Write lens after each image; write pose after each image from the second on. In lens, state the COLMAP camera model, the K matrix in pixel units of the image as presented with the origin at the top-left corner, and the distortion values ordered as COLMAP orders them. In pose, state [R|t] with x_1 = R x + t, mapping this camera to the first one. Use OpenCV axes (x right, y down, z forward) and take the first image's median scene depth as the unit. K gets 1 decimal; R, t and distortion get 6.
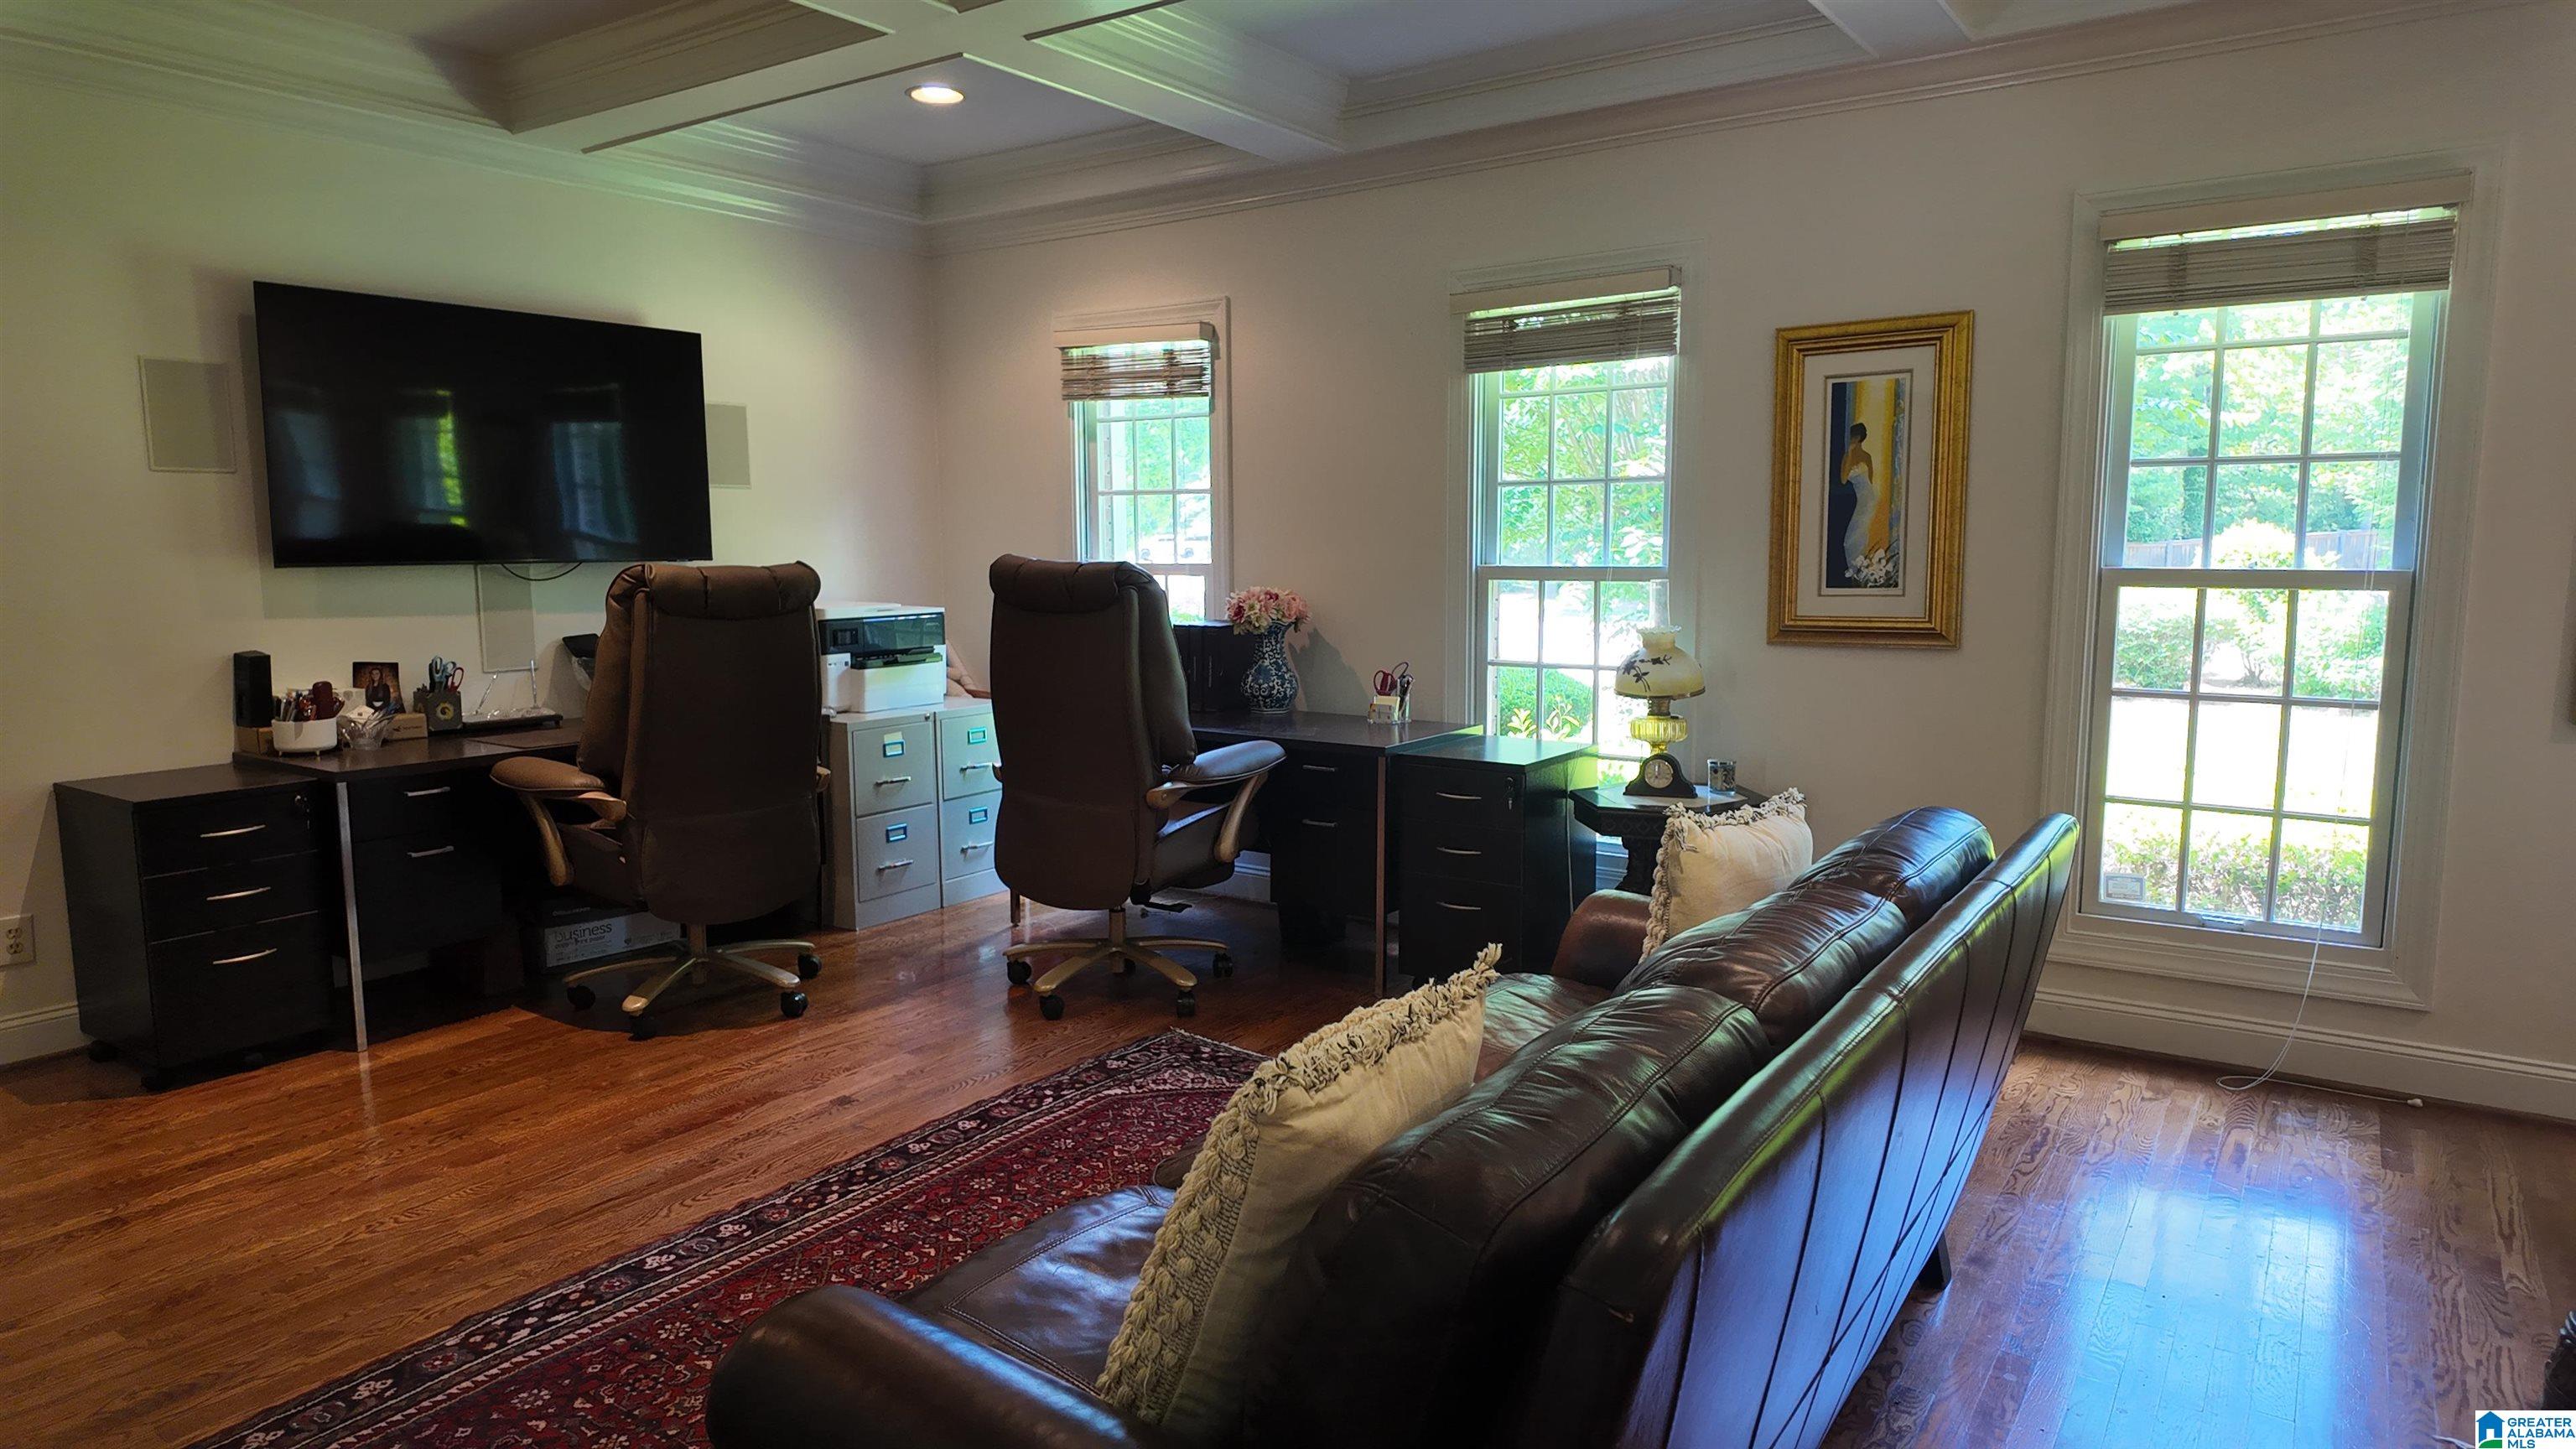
lens RADIAL K [[1511.8, 0, 1291.4], [0, 1511.8, 715.0], [0, 0, 1]] dist [0.038575, -0.027370]
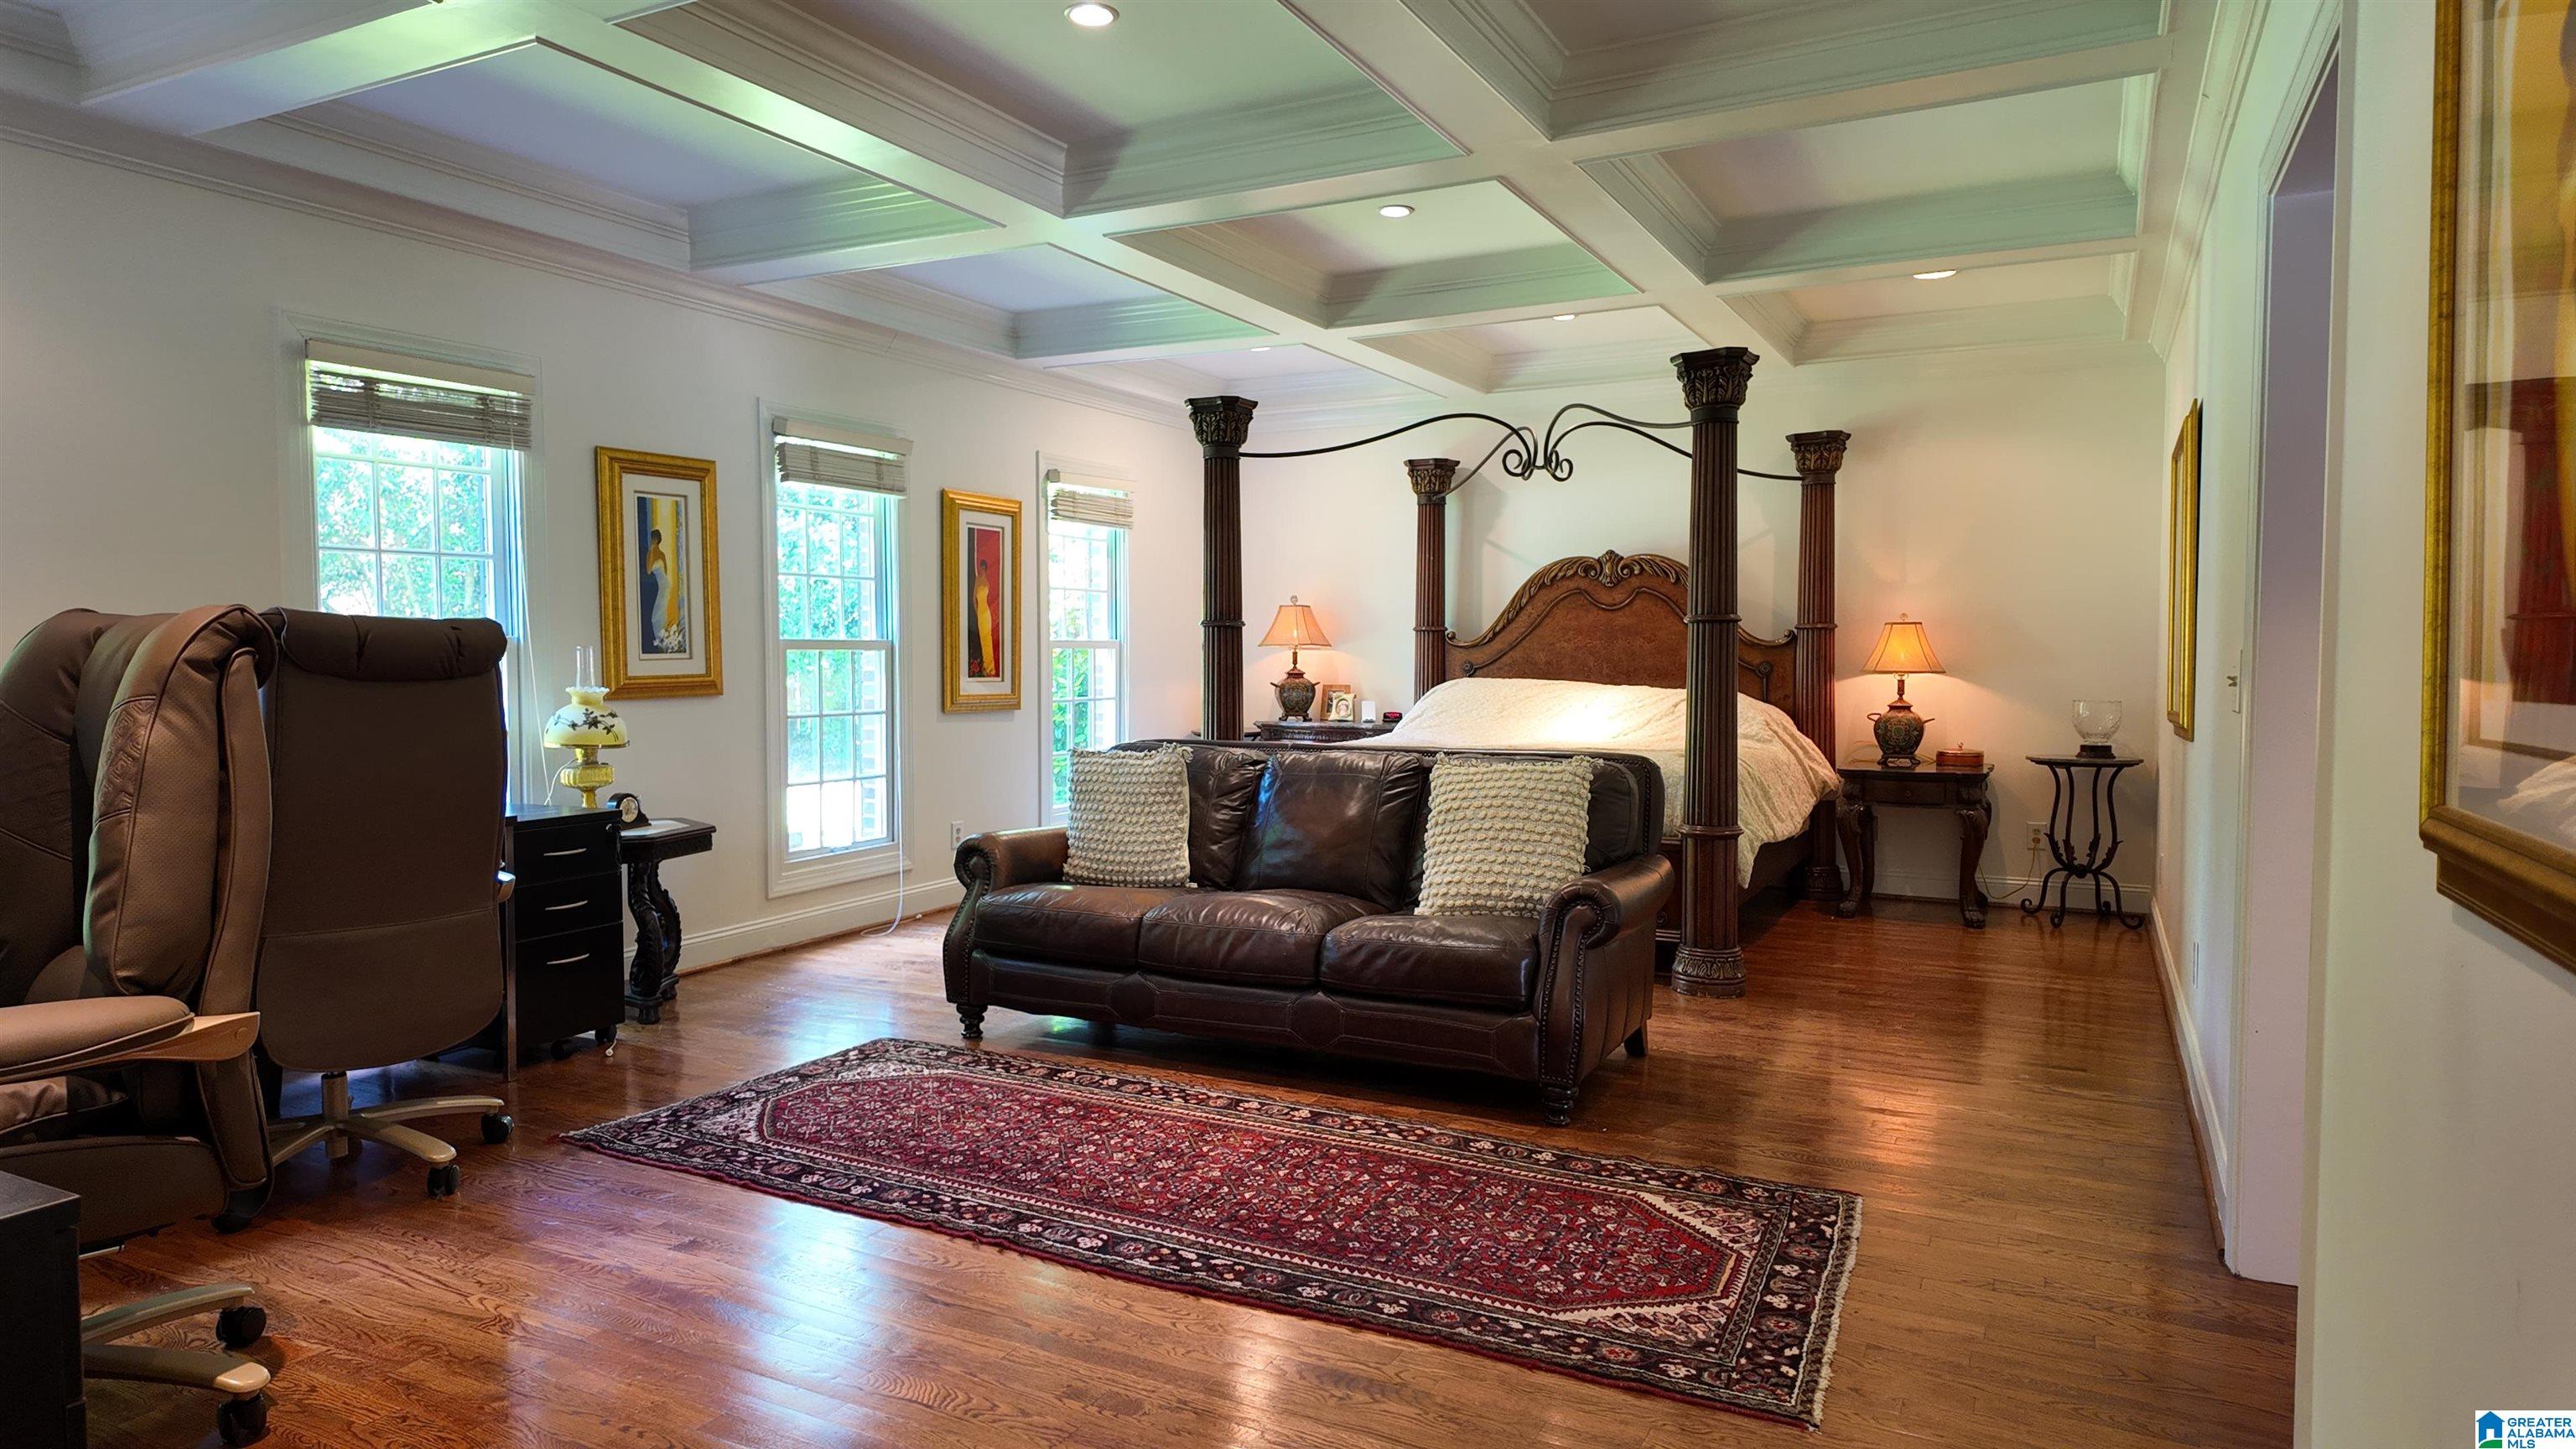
lens RADIAL K [[1511.8, 0, 1290.2], [0, 1511.8, 718.9], [0, 0, 1]] dist [0.038575, -0.027370]
pose [[-0.142464, -0.041821, 0.988916, -1.025706], [0.123888, 0.990497, 0.059735, -0.039365], [-0.982016, 0.131025, -0.135929, 0.661575]]
